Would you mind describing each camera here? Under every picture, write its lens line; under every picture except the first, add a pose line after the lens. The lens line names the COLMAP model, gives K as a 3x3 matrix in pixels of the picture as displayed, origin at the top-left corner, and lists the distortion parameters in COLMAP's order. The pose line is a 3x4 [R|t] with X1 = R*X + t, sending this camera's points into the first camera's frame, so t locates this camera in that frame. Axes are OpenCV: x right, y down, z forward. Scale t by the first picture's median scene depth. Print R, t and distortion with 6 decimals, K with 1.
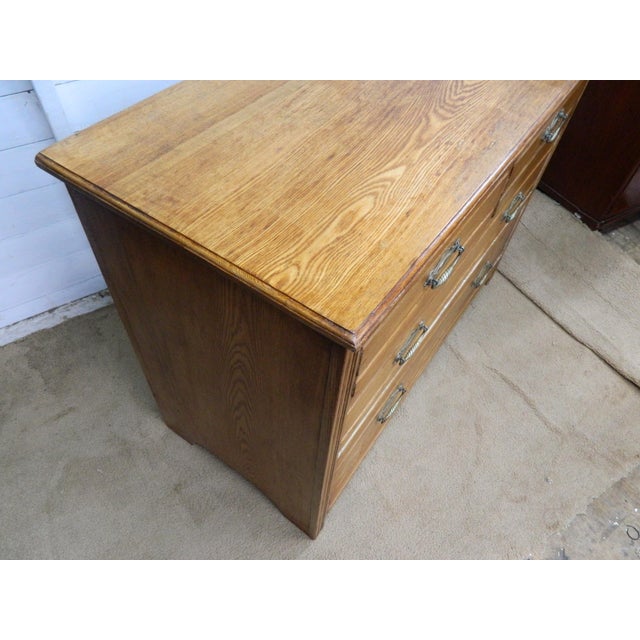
lens RADIAL K [[494.7, 0, 318.7], [0, 494.7, 321.4], [0, 0, 1]] dist [0.042156, -0.020678]
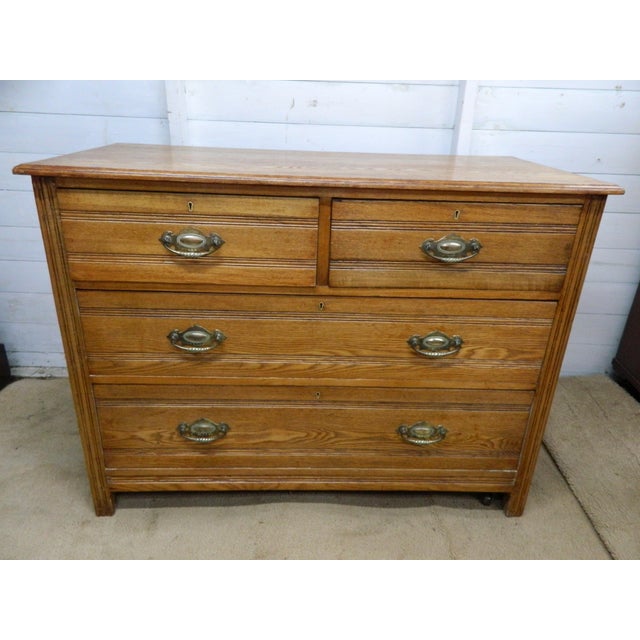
lens RADIAL K [[494.7, 0, 319.0], [0, 494.7, 322.9], [0, 0, 1]] dist [0.042156, -0.020678]
pose [[0.602609, 0.290013, -0.743474, 1.452086], [-0.626554, 0.748935, -0.215698, 0.107054], [0.494259, 0.595809, 0.633024, 0.502873]]
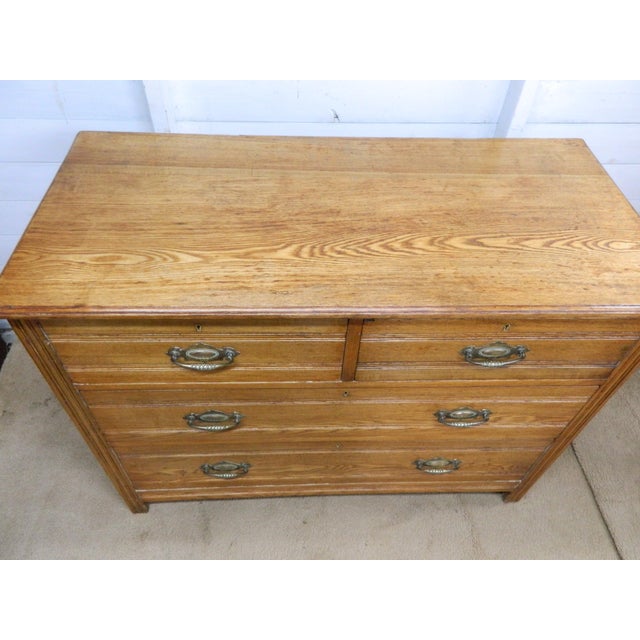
lens RADIAL K [[494.7, 0, 319.8], [0, 494.7, 317.3], [0, 0, 1]] dist [0.042156, -0.020678]
pose [[0.609976, 0.571315, -0.549116, 0.976805], [-0.625372, 0.772648, 0.109201, -0.471332], [0.486661, 0.276792, 0.828581, 0.203576]]
